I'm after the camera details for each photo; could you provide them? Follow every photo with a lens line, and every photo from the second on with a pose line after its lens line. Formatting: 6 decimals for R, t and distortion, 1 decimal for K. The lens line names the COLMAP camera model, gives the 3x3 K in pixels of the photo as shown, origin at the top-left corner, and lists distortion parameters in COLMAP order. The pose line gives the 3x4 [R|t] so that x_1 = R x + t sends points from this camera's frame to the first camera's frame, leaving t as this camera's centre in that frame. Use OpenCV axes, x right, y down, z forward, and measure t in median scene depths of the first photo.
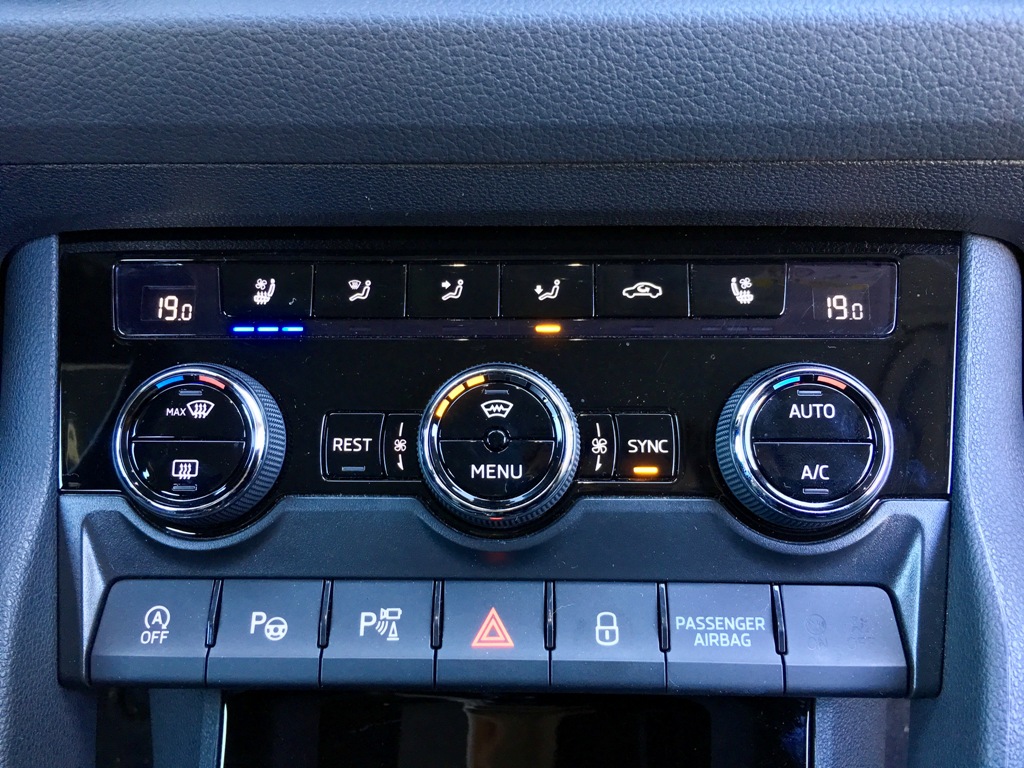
lens RADIAL K [[899.1, 0, 512.0], [0, 899.1, 384.0], [0, 0, 1]] dist [0.008685, -0.003589]
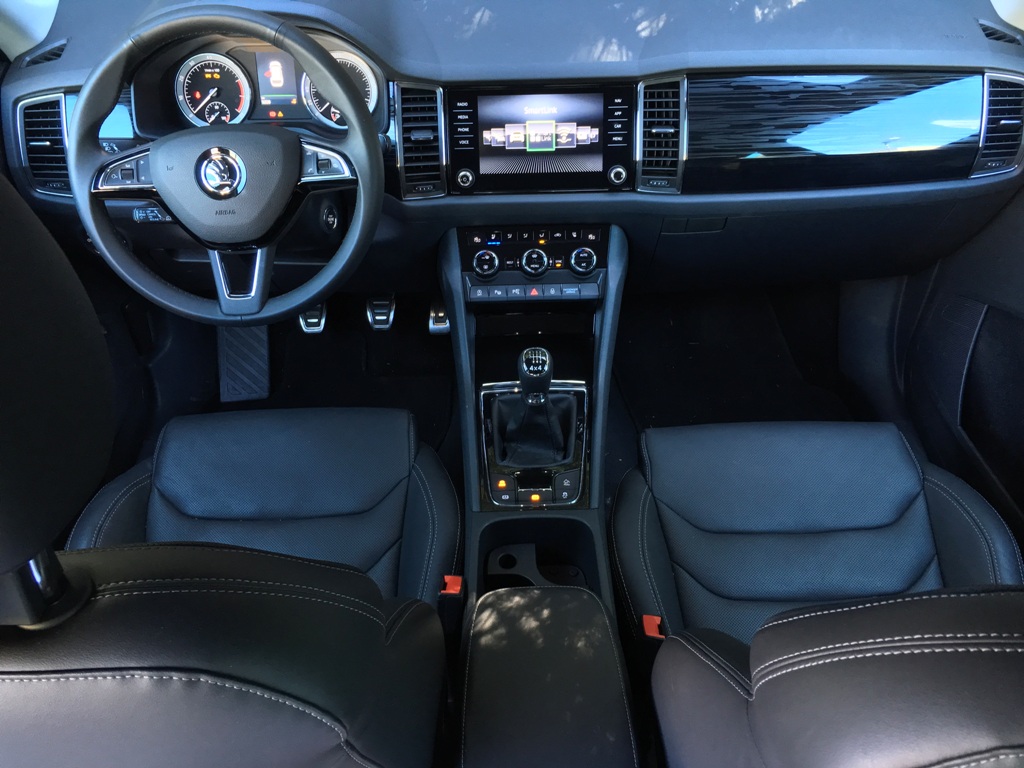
lens RADIAL K [[874.8, 0, 513.6], [0, 874.8, 379.3], [0, 0, 1]] dist [0.080742, -0.120319]
pose [[0.998904, -0.031450, 0.034678, -0.394334], [0.024676, 0.983195, 0.180884, -0.232371], [-0.039784, -0.179830, 0.982893, -5.081559]]
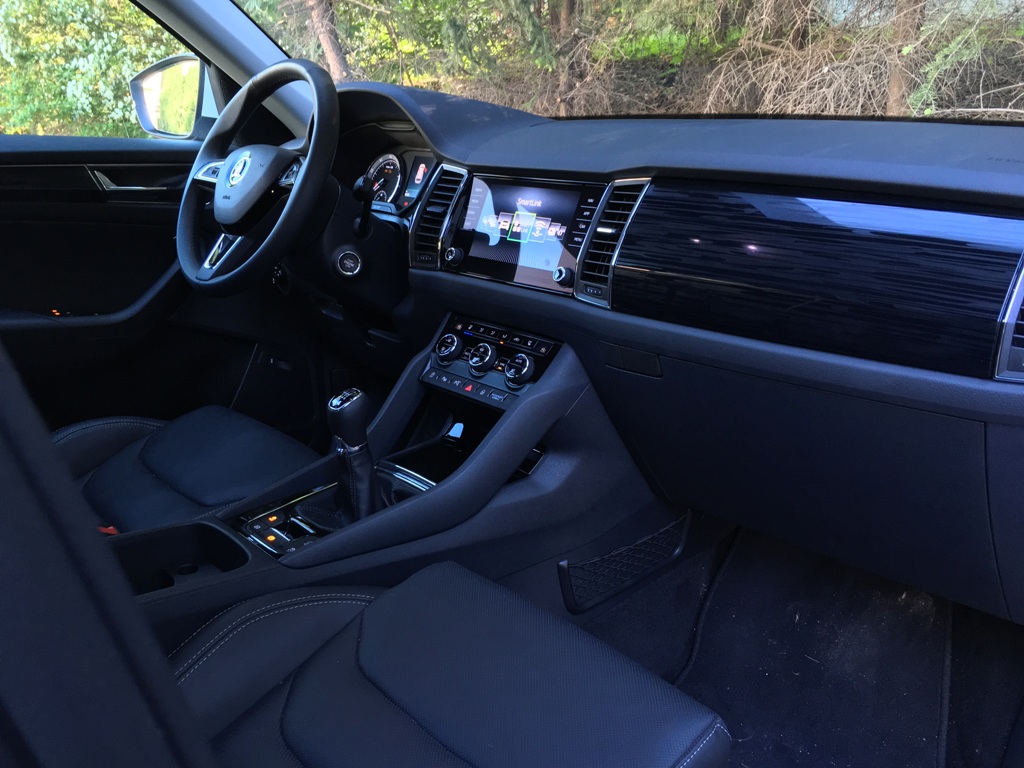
lens RADIAL K [[874.8, 0, 513.6], [0, 874.8, 379.3], [0, 0, 1]] dist [0.080742, -0.120319]
pose [[0.694354, 0.223706, -0.683979, 3.894172], [-0.388362, 0.916654, -0.094447, 0.635422], [0.605844, 0.331211, 0.723362, -2.794653]]
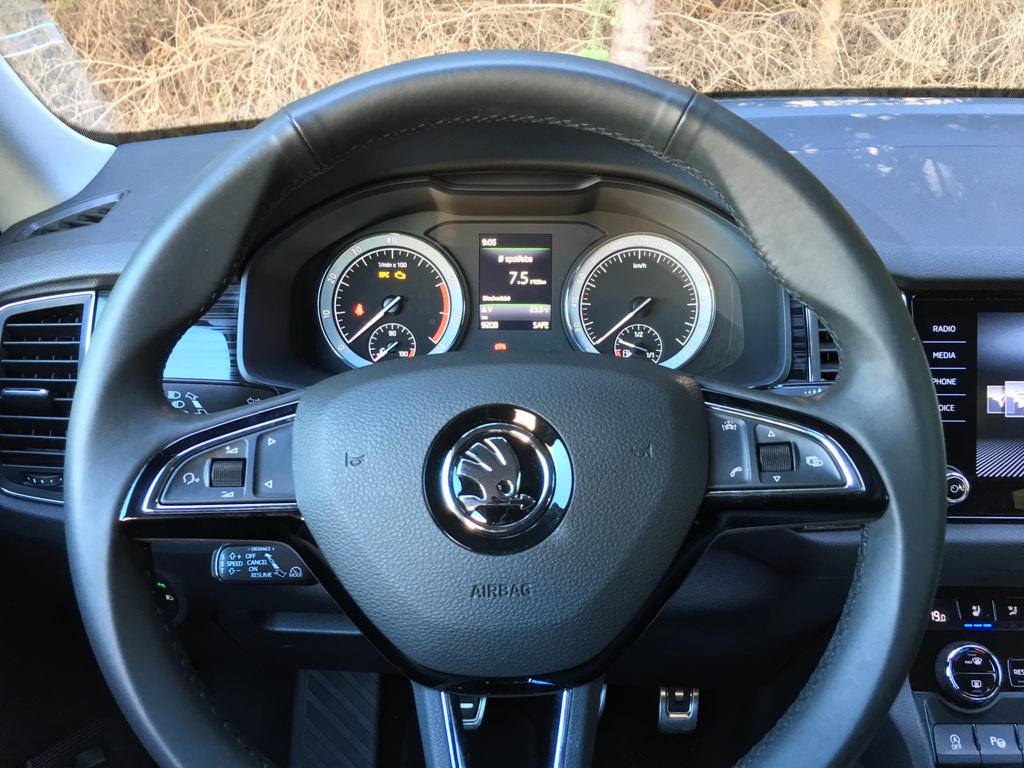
lens RADIAL K [[876.5, 0, 511.1], [0, 876.5, 380.9], [0, 0, 1]] dist [0.081719, -0.127995]
pose [[0.999840, 0.003998, 0.017461, -1.793649], [-0.001888, 0.992864, -0.119234, -0.488503], [-0.017813, 0.119182, 0.992713, -1.742961]]
